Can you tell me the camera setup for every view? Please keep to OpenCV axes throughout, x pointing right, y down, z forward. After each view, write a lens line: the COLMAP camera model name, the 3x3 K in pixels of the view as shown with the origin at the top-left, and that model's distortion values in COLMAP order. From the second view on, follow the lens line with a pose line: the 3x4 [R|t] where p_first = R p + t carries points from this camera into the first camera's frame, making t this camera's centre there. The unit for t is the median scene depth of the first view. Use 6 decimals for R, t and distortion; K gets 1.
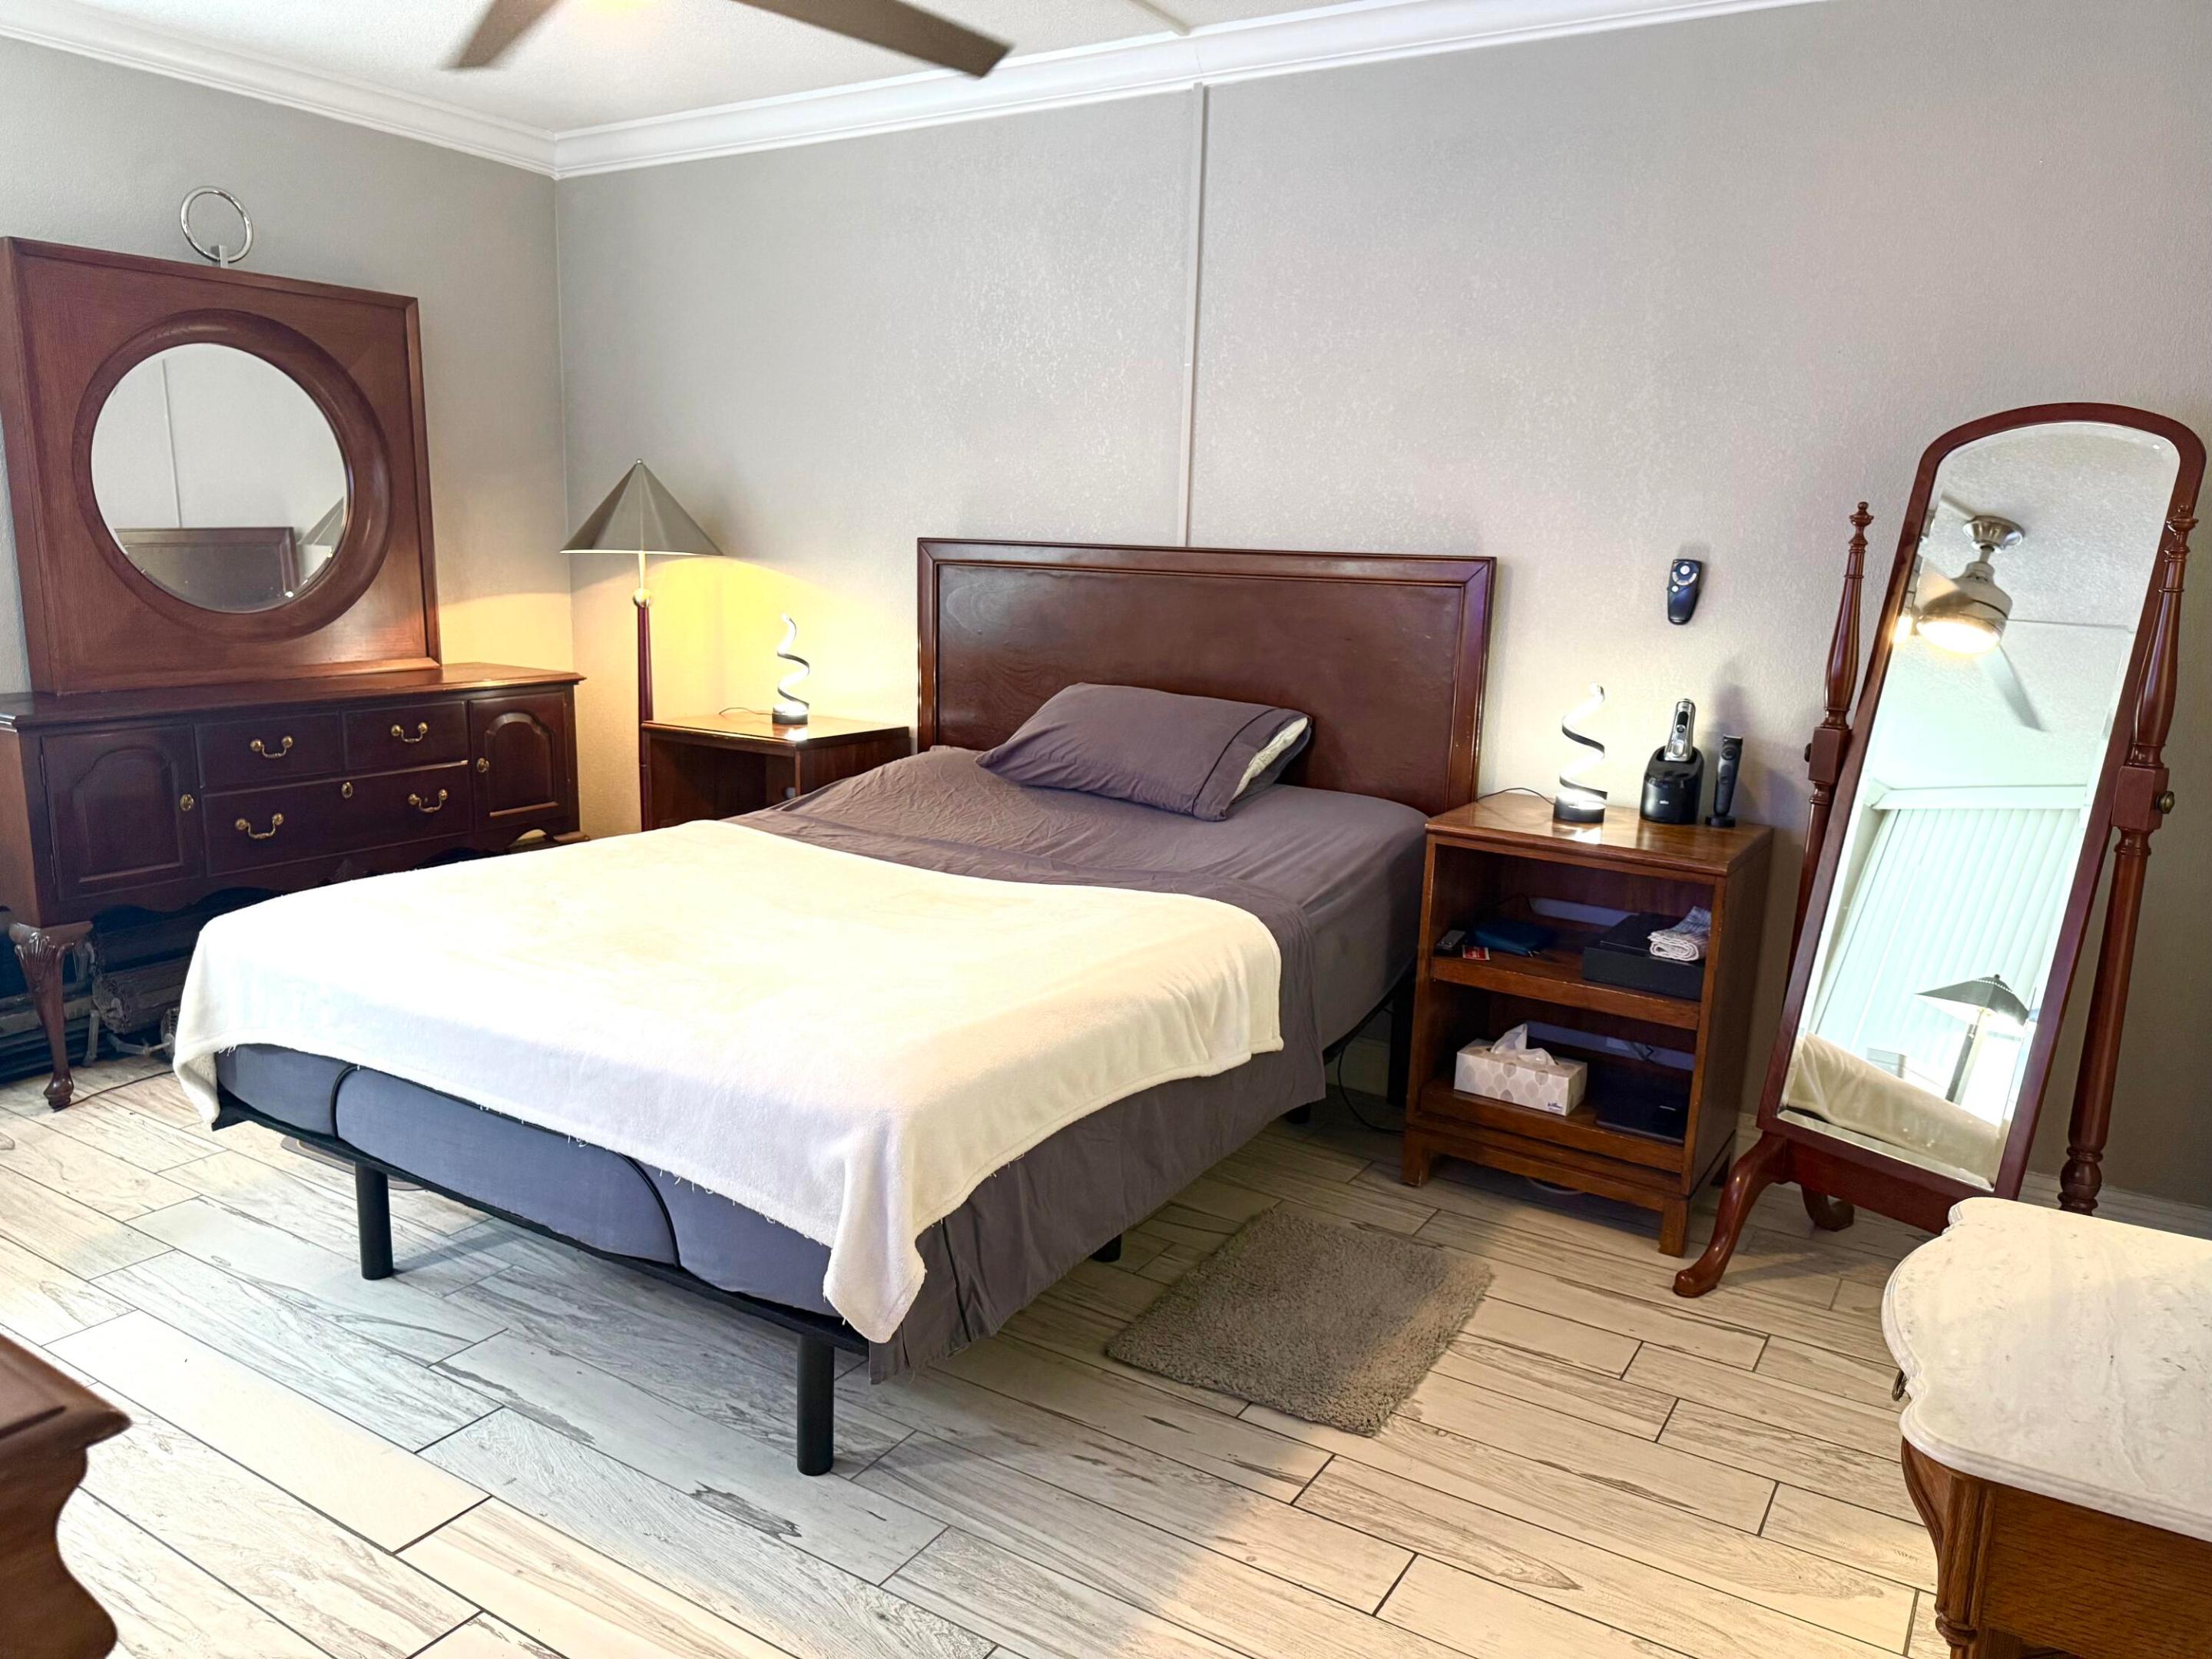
lens RADIAL K [[1588.9, 0, 1084.5], [0, 1588.9, 820.1], [0, 0, 1]] dist [0.069222, -0.067477]
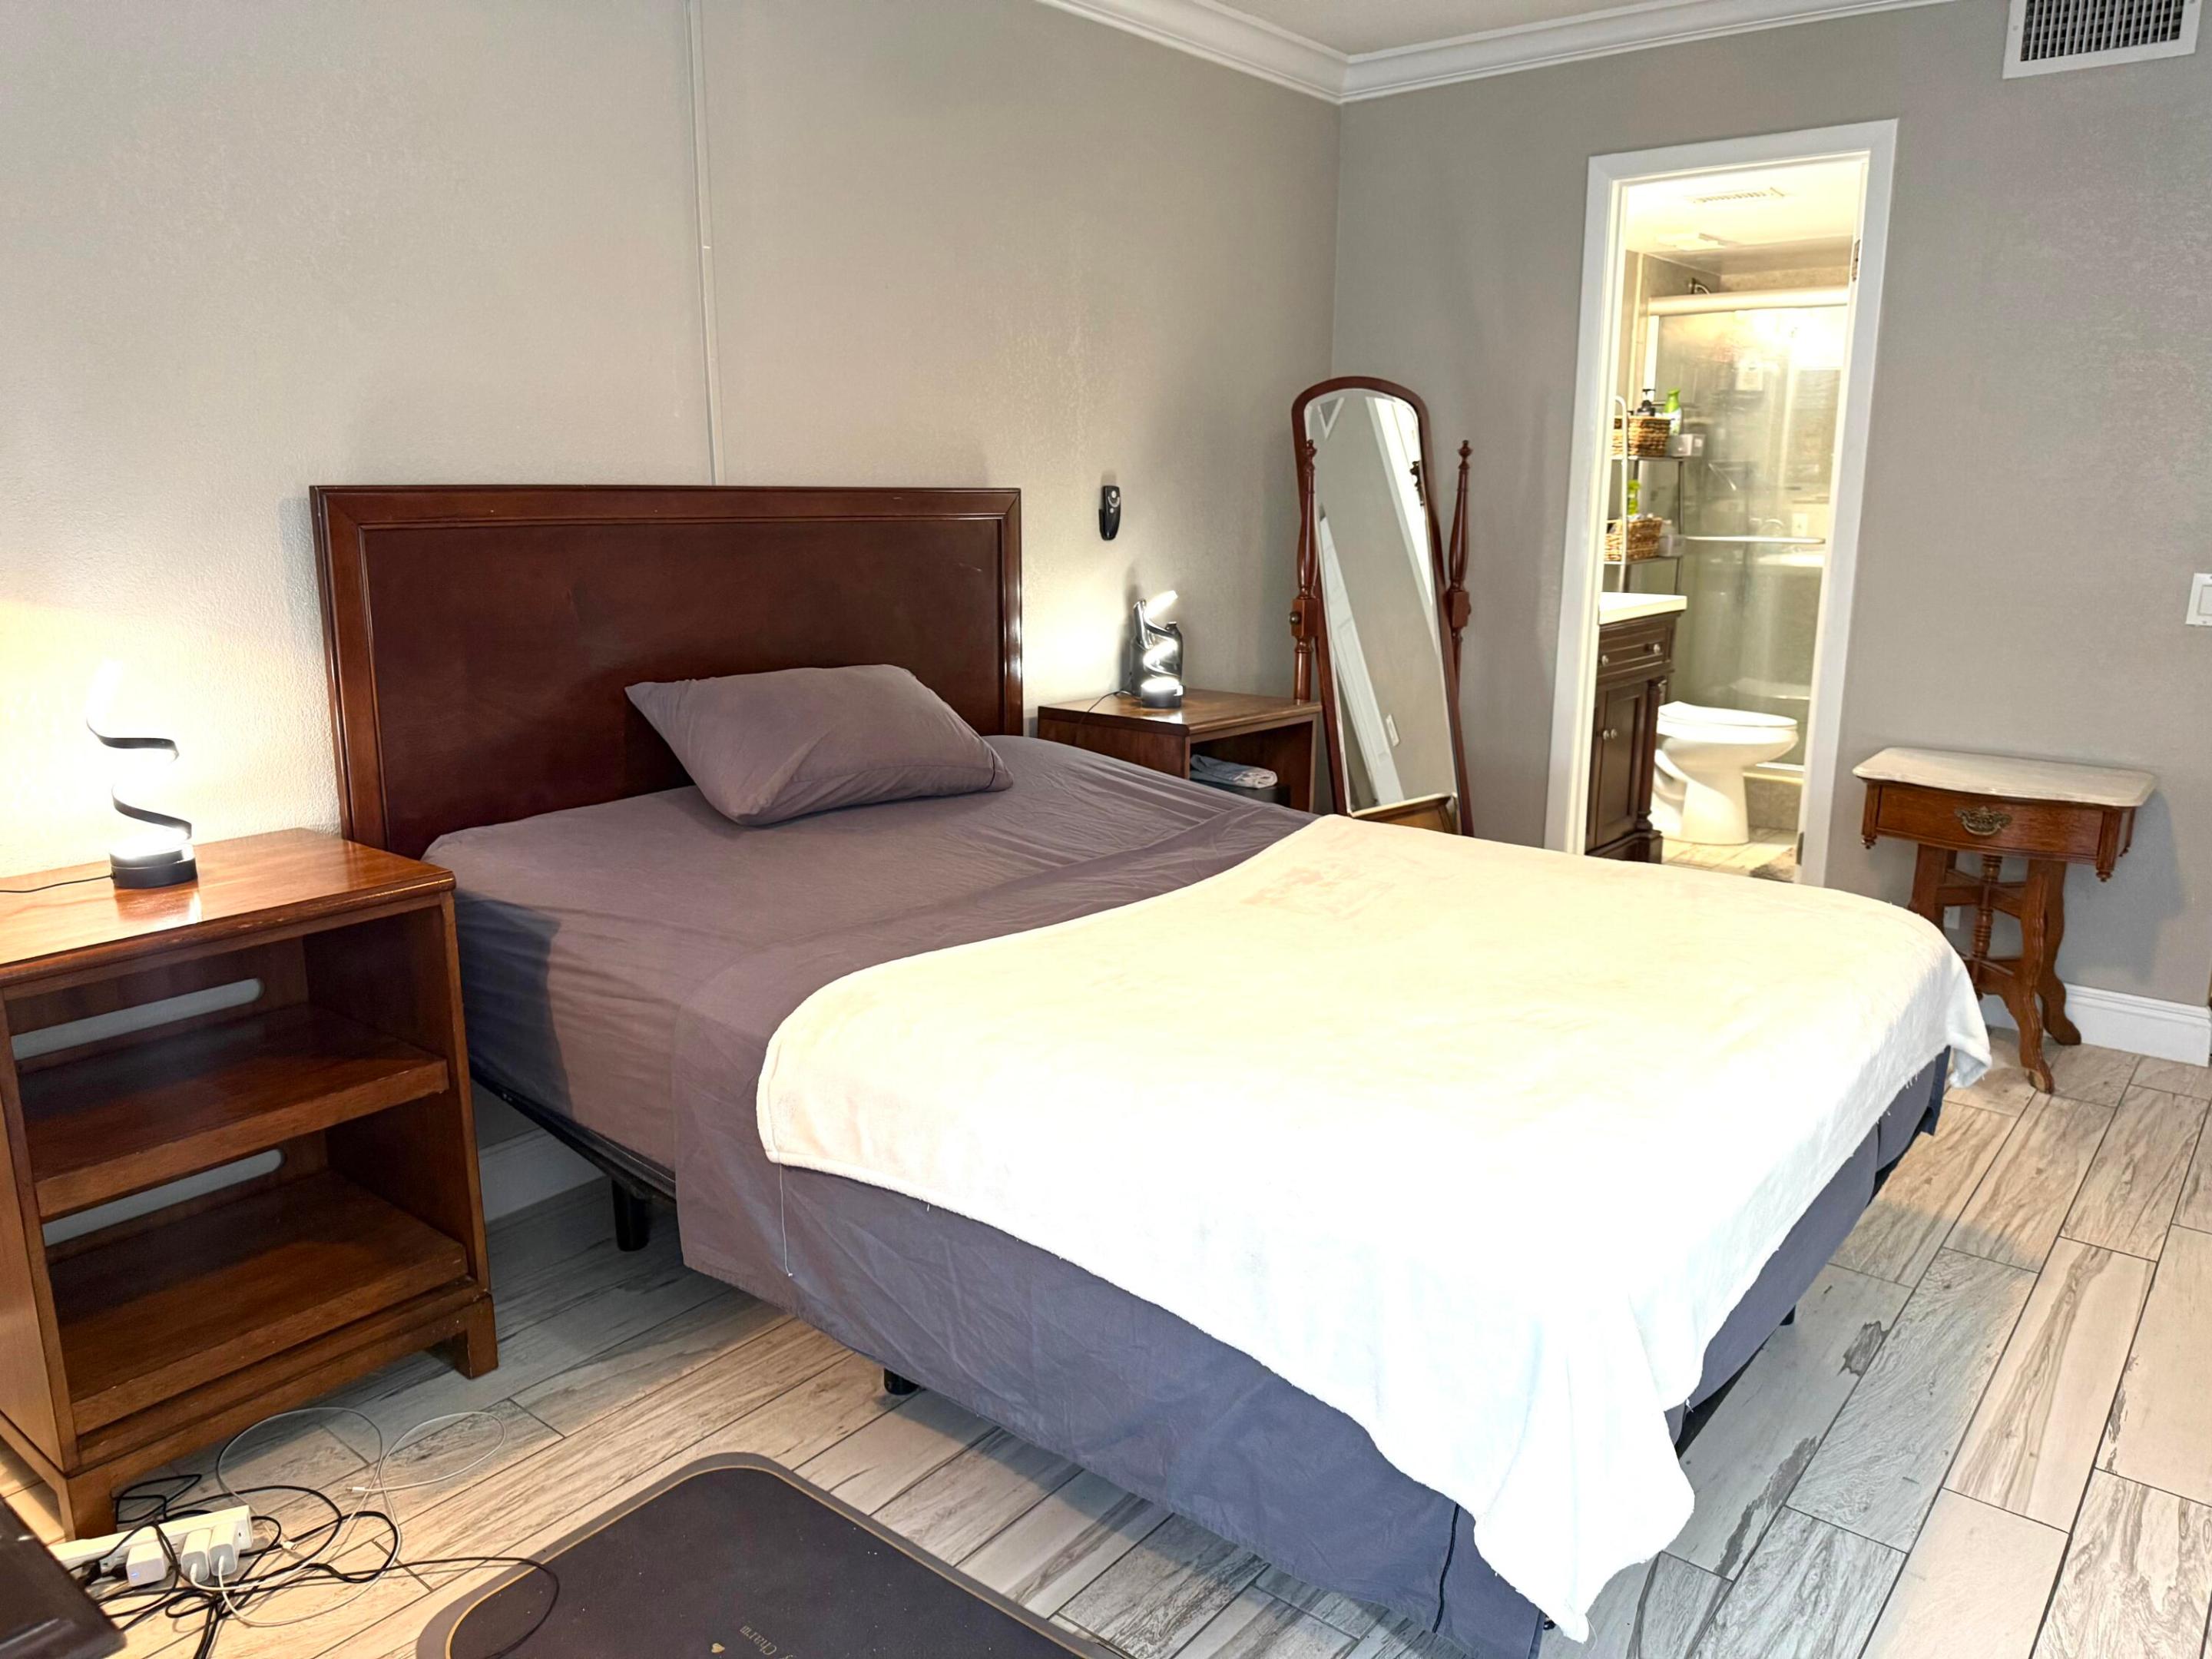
lens RADIAL K [[1565.4, 0, 1115.3], [0, 1565.4, 826.8], [0, 0, 1]] dist [0.157533, -0.231370]
pose [[0.093059, -0.239205, 0.966499, -0.846005], [0.183141, 0.958261, 0.219533, -0.176731], [-0.978672, 0.156576, 0.132983, 0.877549]]
